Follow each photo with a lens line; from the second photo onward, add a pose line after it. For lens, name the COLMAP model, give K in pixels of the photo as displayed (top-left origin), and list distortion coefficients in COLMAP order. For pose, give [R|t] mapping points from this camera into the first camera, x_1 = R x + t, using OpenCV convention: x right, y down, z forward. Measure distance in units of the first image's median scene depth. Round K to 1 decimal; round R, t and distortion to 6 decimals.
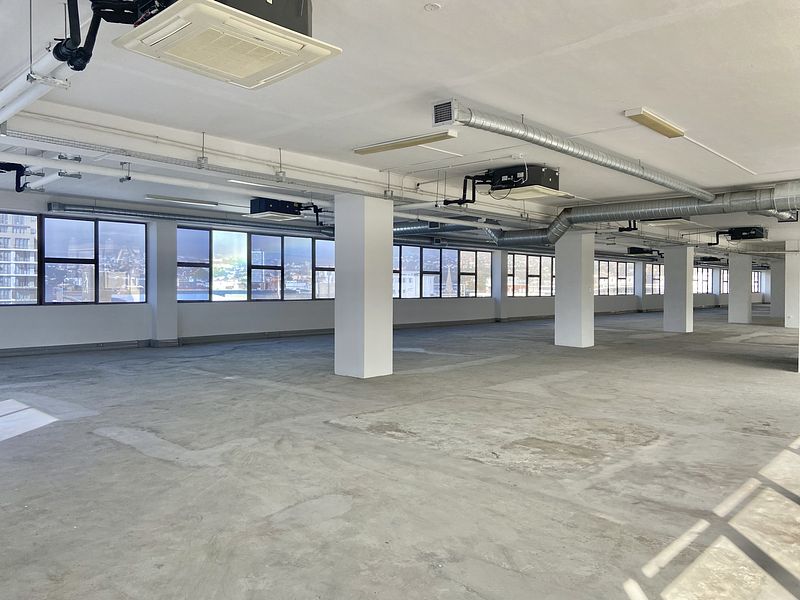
lens RADIAL K [[615.5, 0, 381.3], [0, 615.5, 289.4], [0, 0, 1]] dist [0.054953, -0.008376]
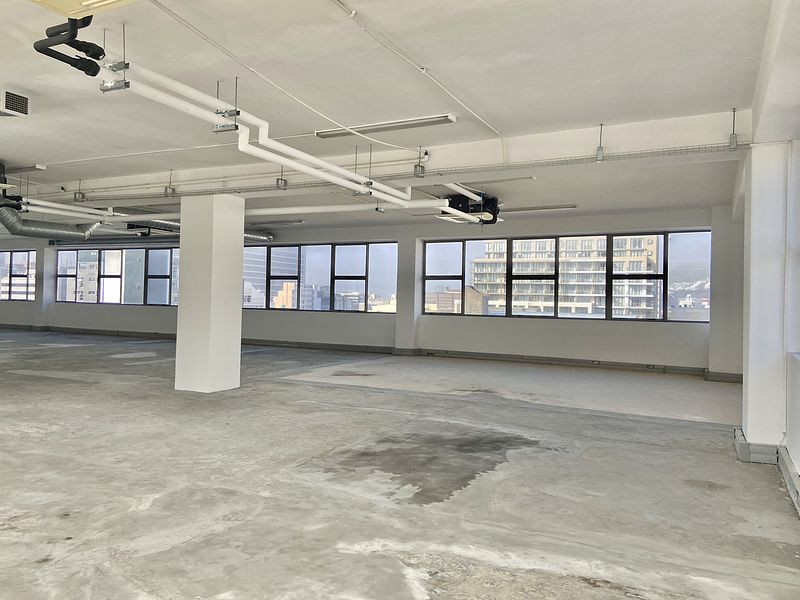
lens RADIAL K [[599.3, 0, 389.5], [0, 599.3, 289.2], [0, 0, 1]] dist [0.128714, -0.166428]
pose [[0.281743, -0.015304, -0.959368, 0.863685], [-0.024834, 0.999422, -0.023236, 0.002832], [0.959168, 0.030372, 0.281200, 0.910152]]
